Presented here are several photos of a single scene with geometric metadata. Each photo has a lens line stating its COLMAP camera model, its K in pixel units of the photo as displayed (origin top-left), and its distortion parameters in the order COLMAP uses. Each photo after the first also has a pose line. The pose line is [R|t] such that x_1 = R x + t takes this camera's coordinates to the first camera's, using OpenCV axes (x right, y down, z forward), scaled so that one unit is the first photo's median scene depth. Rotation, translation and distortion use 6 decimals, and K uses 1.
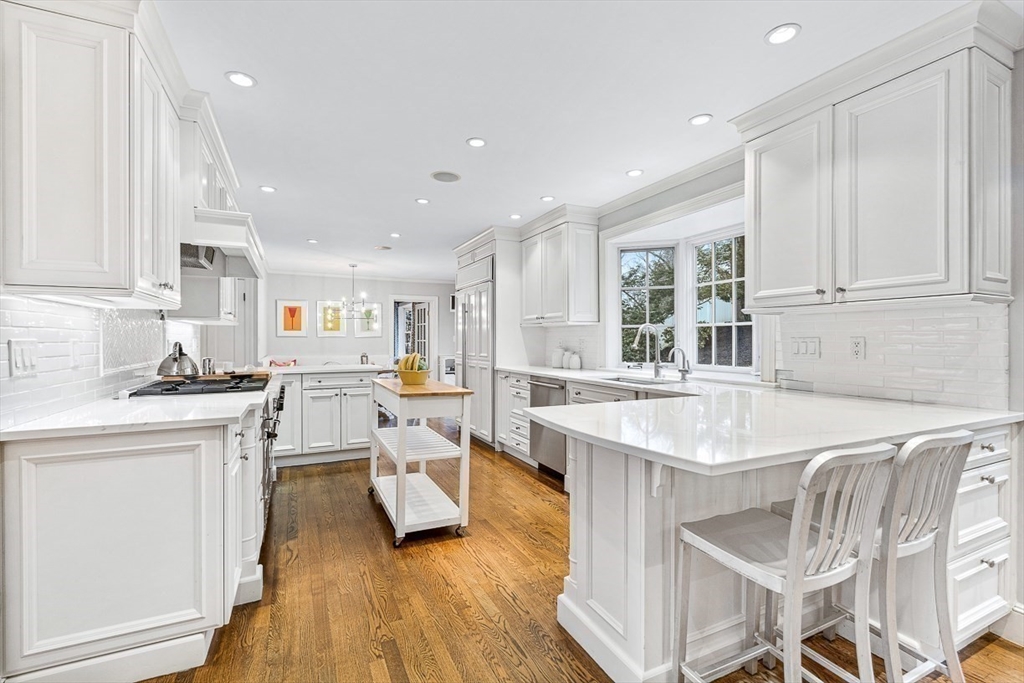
lens RADIAL K [[456.4, 0, 512.9], [0, 456.4, 341.9], [0, 0, 1]] dist [-0.003178, 0.001047]
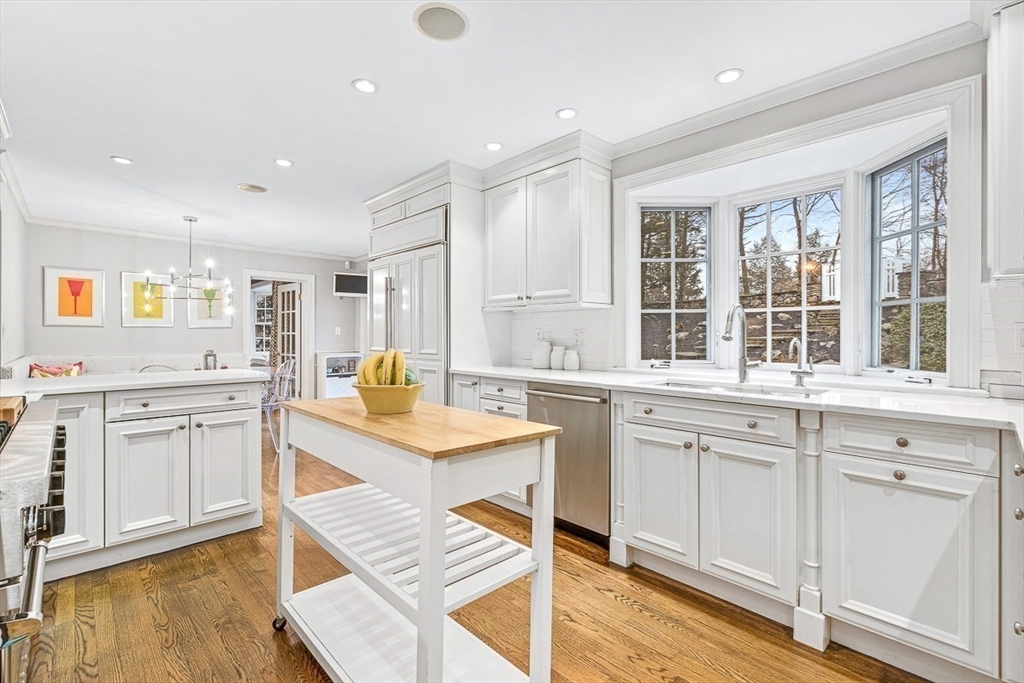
lens RADIAL K [[456.4, 0, 514.1], [0, 456.4, 335.4], [0, 0, 1]] dist [-0.003178, 0.001047]
pose [[0.948566, 0.001148, 0.316576, -0.182310], [-0.000014, 0.999994, -0.003584, 0.007434], [-0.316578, 0.003395, 0.948560, 0.356320]]
